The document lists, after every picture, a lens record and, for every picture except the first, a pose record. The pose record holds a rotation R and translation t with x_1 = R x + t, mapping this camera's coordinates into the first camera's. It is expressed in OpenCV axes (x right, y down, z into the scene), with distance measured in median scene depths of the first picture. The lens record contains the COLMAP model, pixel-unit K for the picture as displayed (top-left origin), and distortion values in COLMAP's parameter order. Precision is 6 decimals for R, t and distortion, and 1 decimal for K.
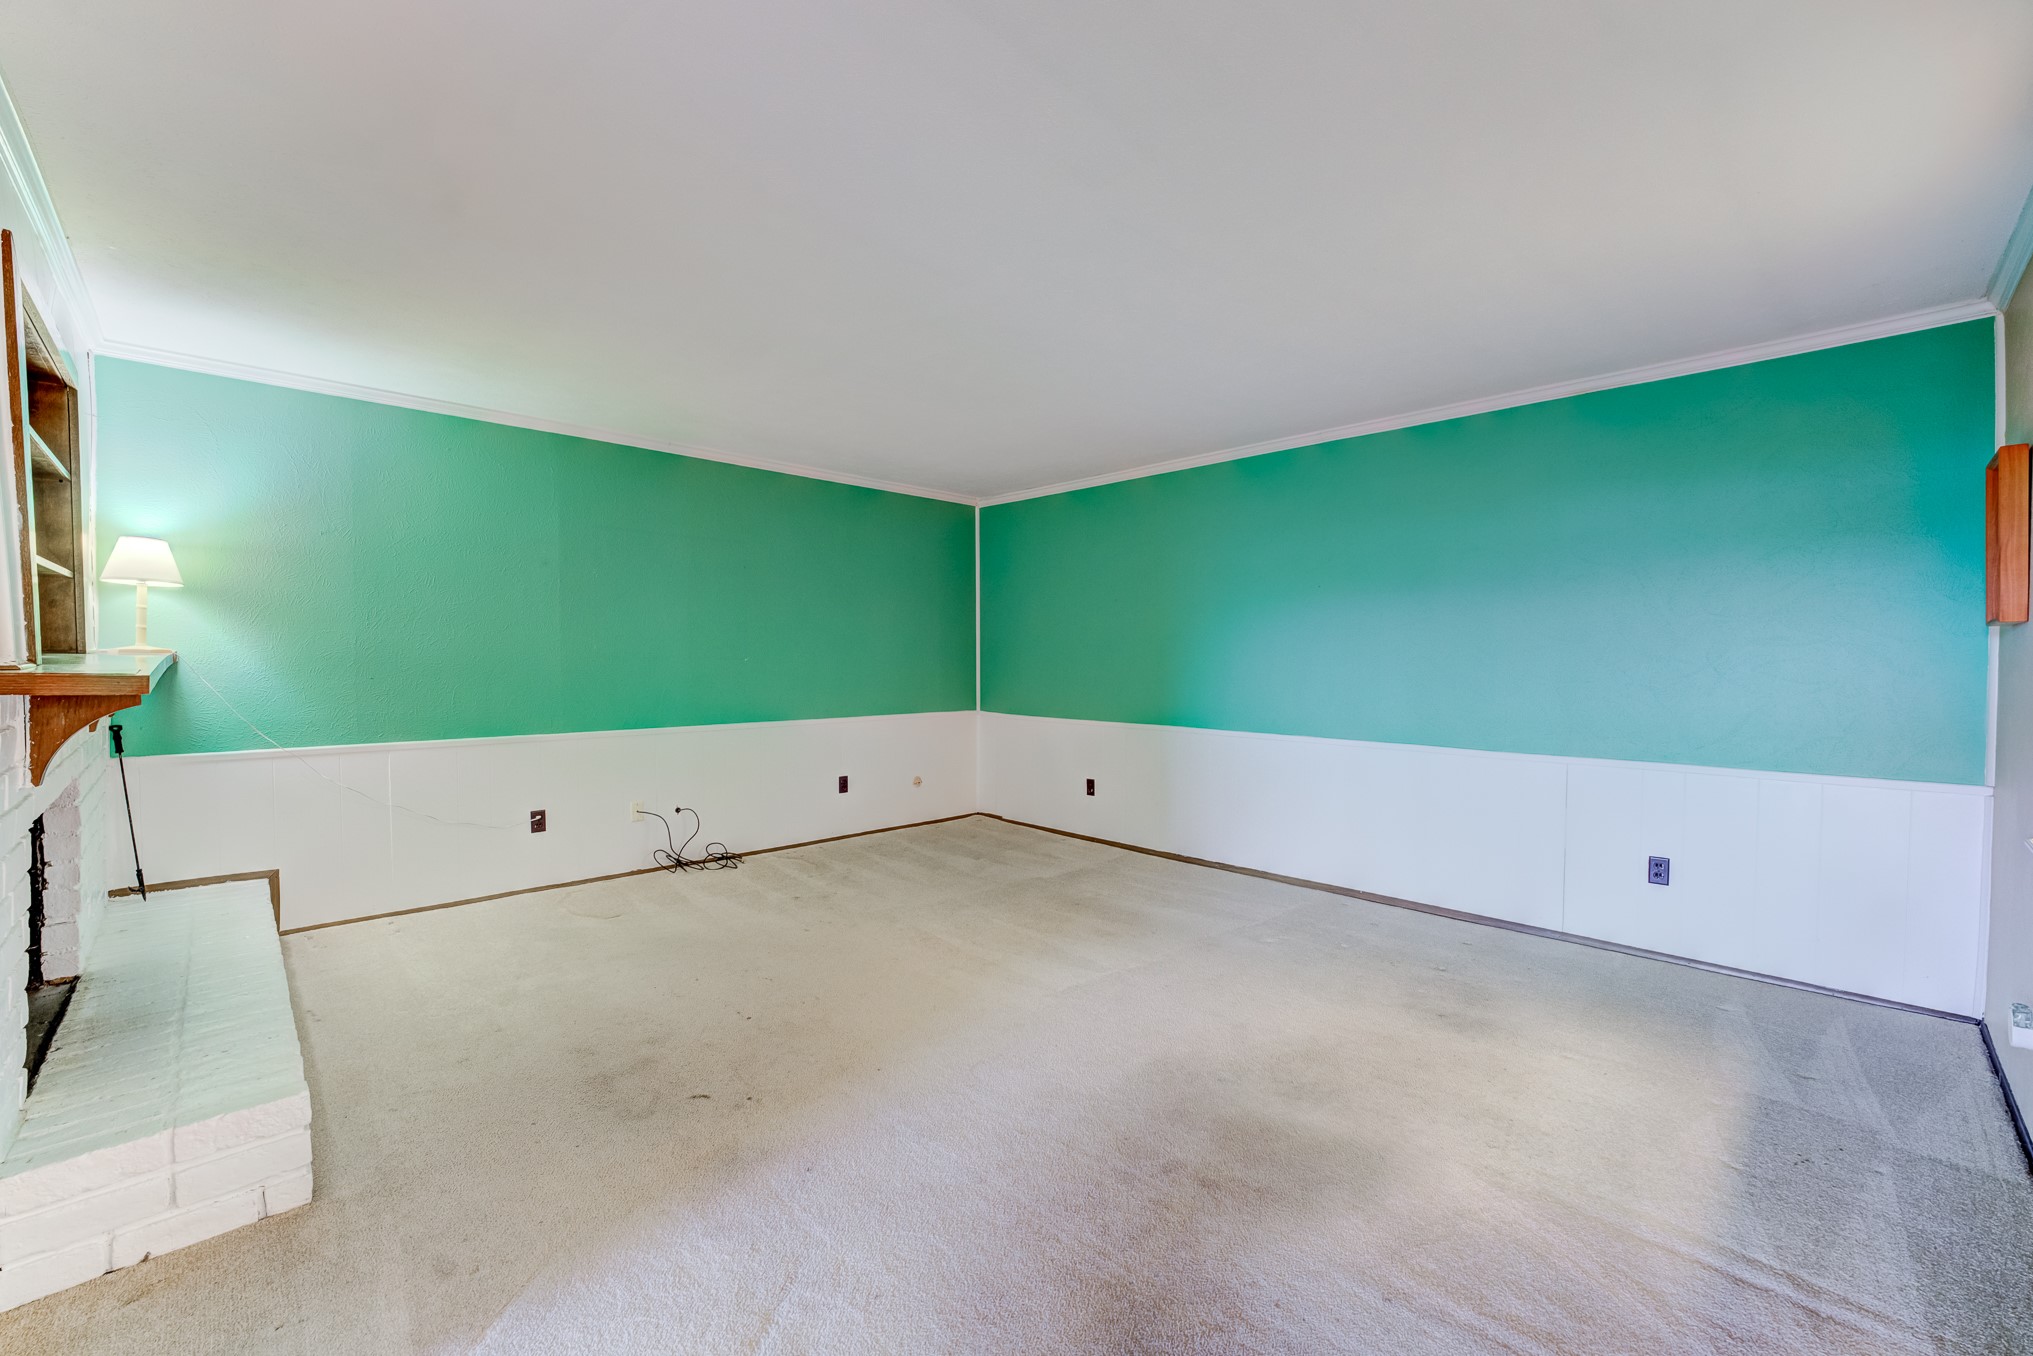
lens RADIAL K [[796.7, 0, 1016.5], [0, 796.7, 678.0], [0, 0, 1]] dist [-0.013231, 0.000062]
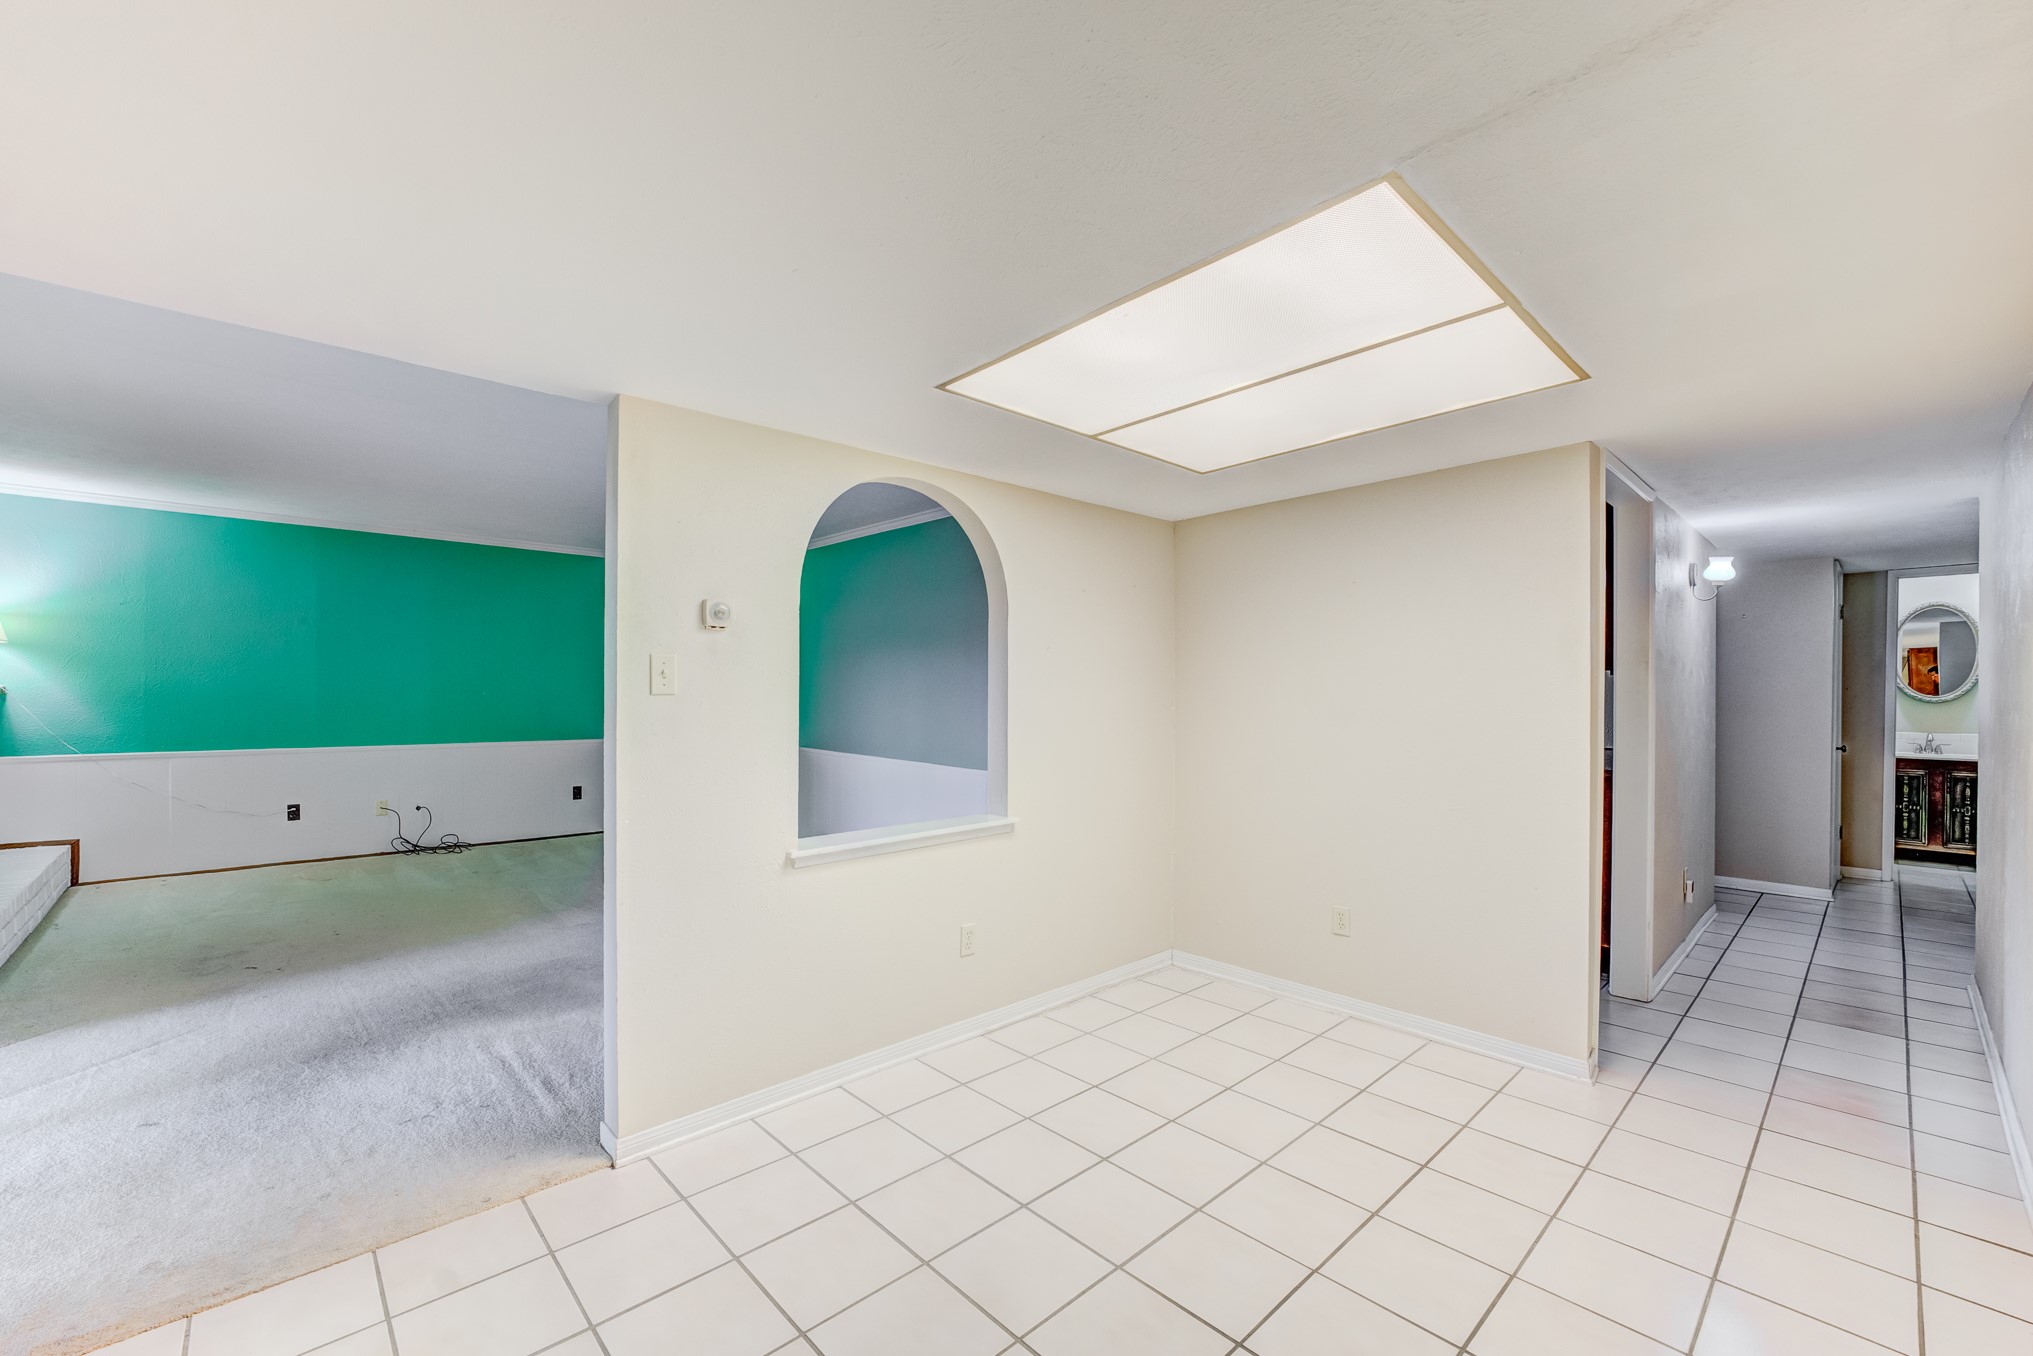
lens RADIAL K [[829.5, 0, 1015.3], [0, 829.5, 693.6], [0, 0, 1]] dist [-0.000722, 0.000271]
pose [[0.998157, 0.005113, -0.060472, 0.839563], [-0.006269, 0.999801, -0.018935, -0.001007], [0.060363, 0.019279, 0.997990, -0.396195]]
